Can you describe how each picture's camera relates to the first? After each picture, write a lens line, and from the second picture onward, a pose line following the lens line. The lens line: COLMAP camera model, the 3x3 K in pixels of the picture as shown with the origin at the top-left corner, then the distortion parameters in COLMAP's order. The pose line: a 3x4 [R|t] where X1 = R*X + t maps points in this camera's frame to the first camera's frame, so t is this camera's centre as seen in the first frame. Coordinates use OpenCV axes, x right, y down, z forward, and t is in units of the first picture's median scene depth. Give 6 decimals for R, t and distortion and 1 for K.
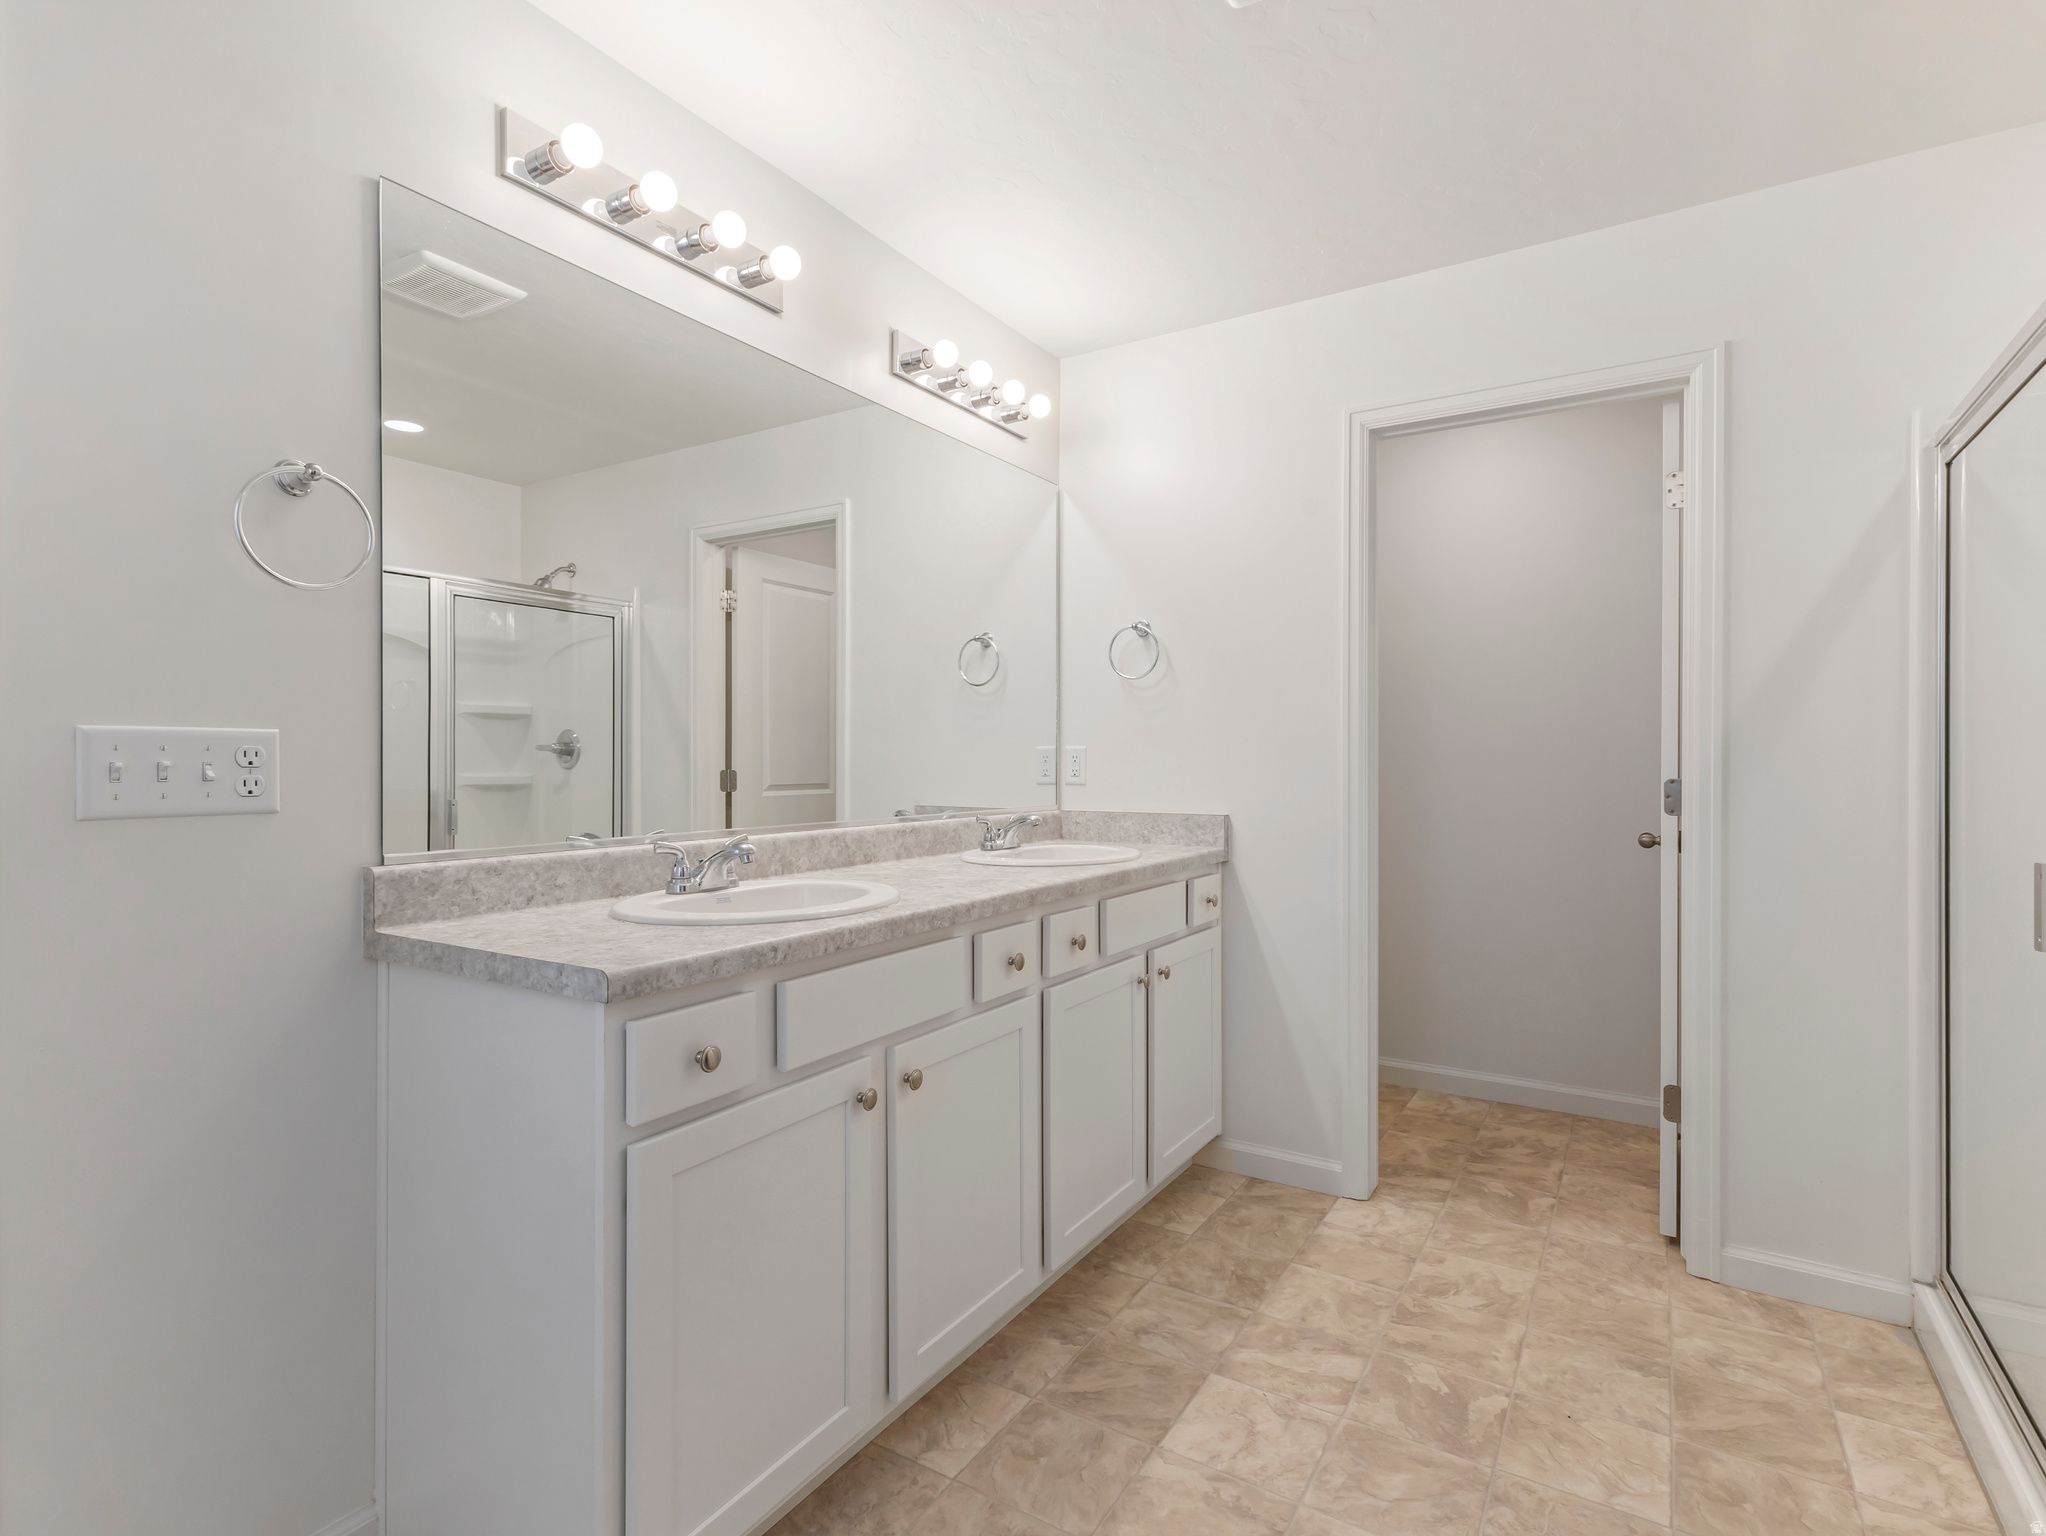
lens RADIAL K [[998.2, 0, 1032.5], [0, 998.2, 759.7], [0, 0, 1]] dist [0.006611, -0.002736]
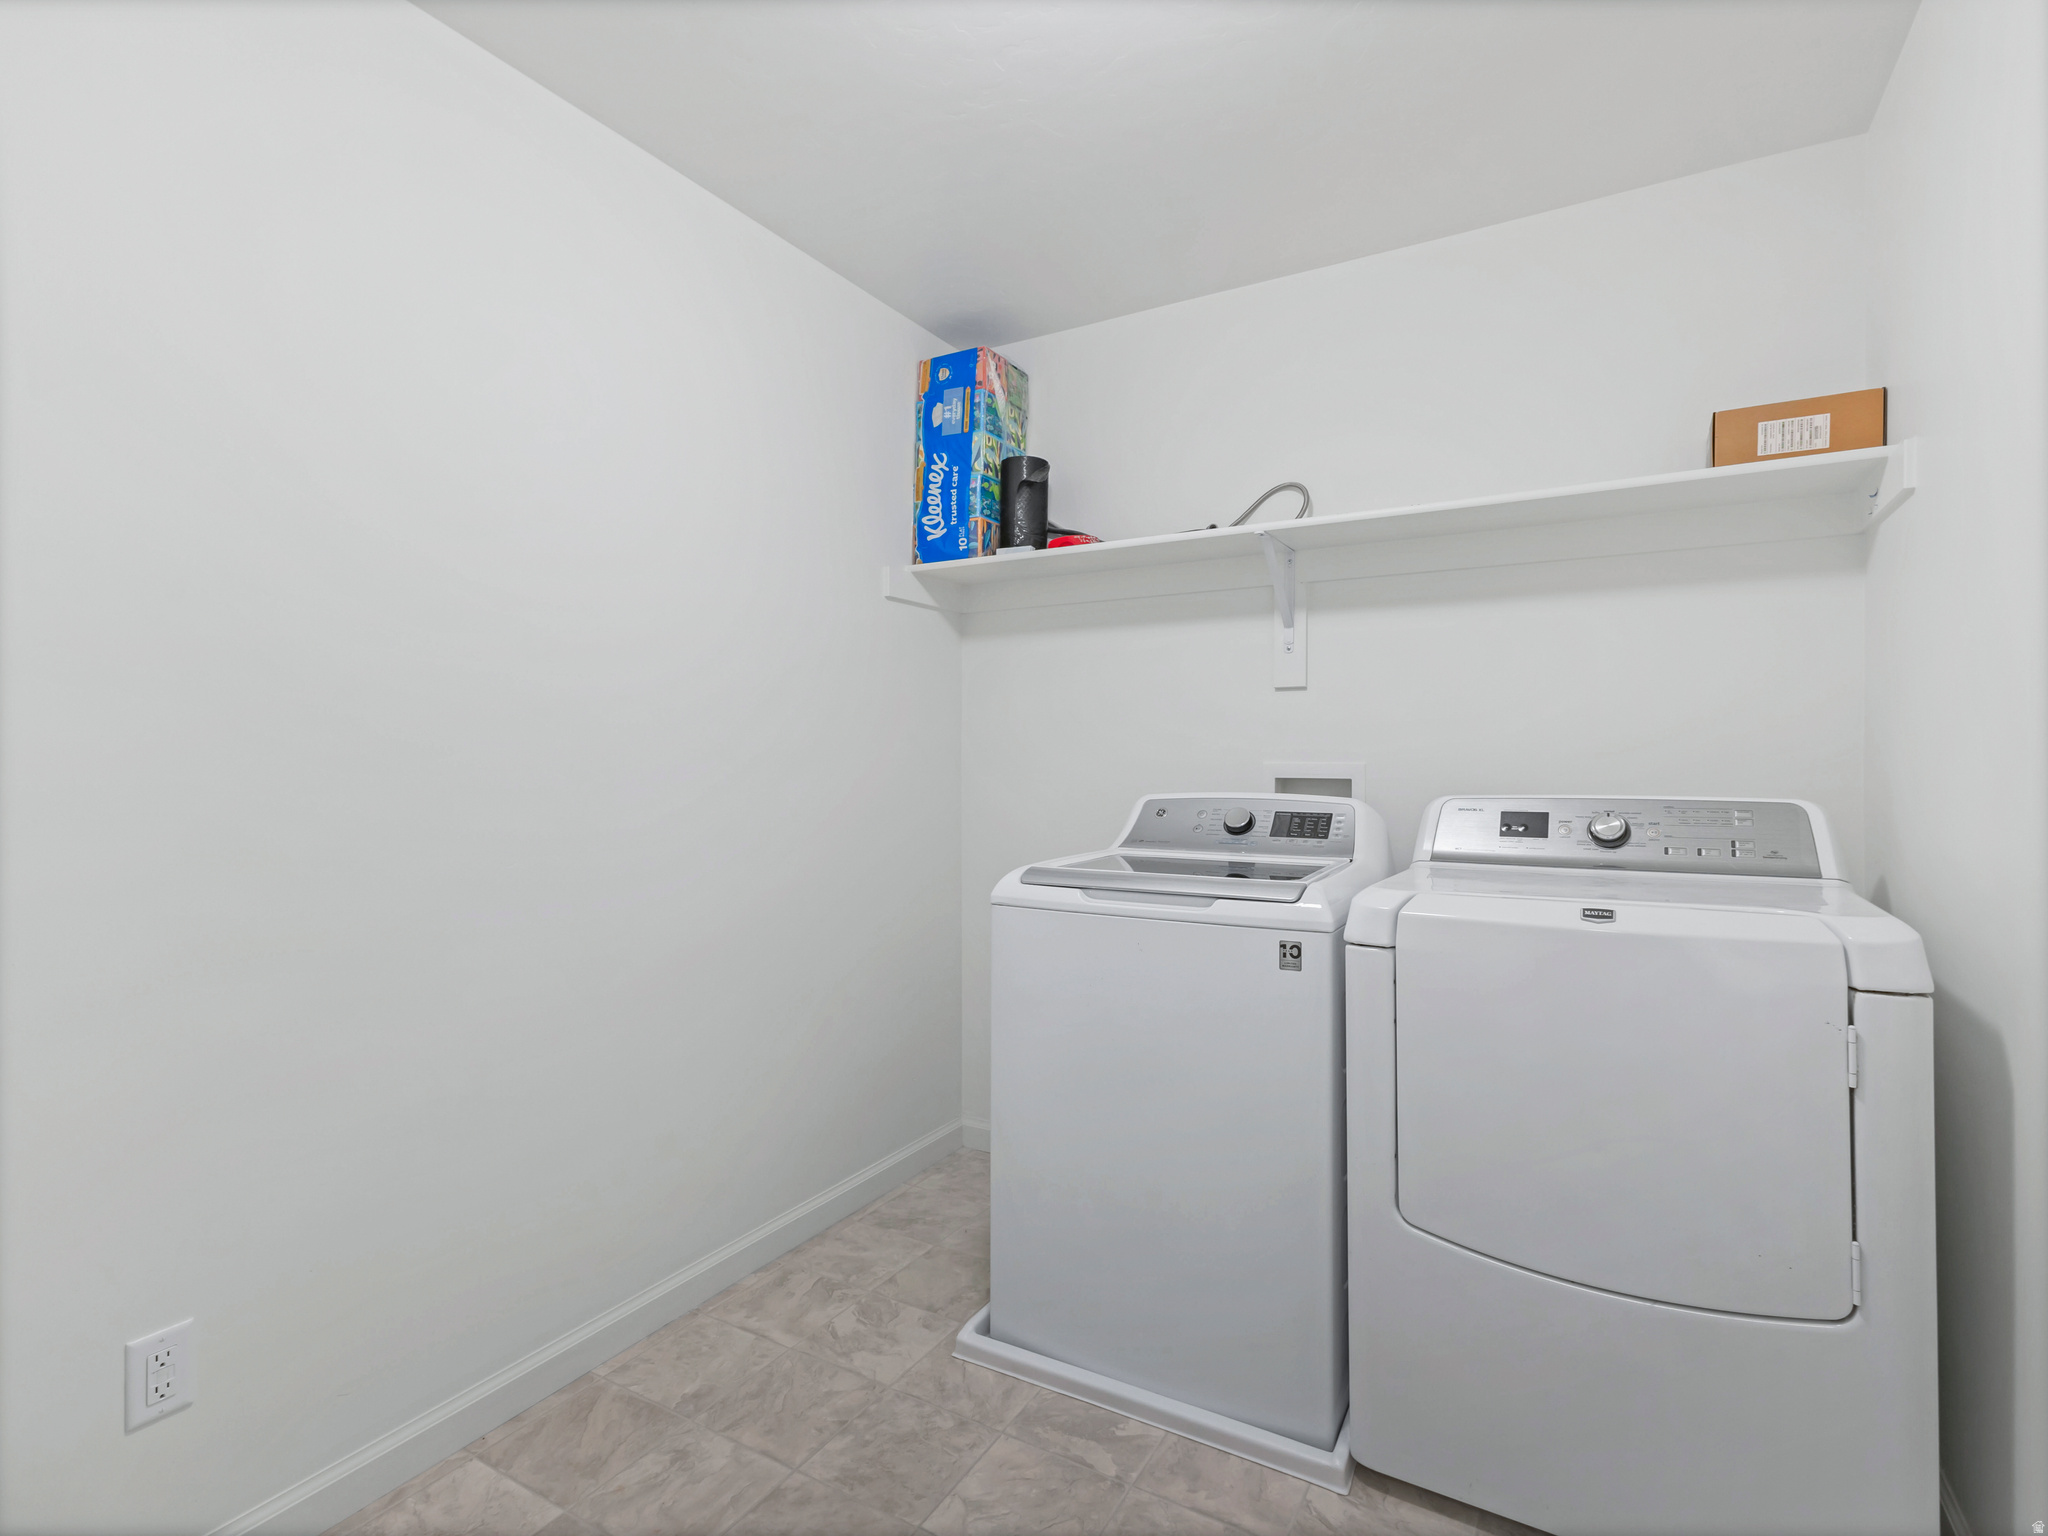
lens RADIAL K [[999.2, 0, 1024.8], [0, 999.2, 764.2], [0, 0, 1]] dist [0.006611, -0.002736]
pose [[0.031973, -0.001548, -0.999488, 1.614415], [-0.003729, 0.999992, -0.001668, 0.008077], [0.999482, 0.003781, 0.031967, 1.317029]]
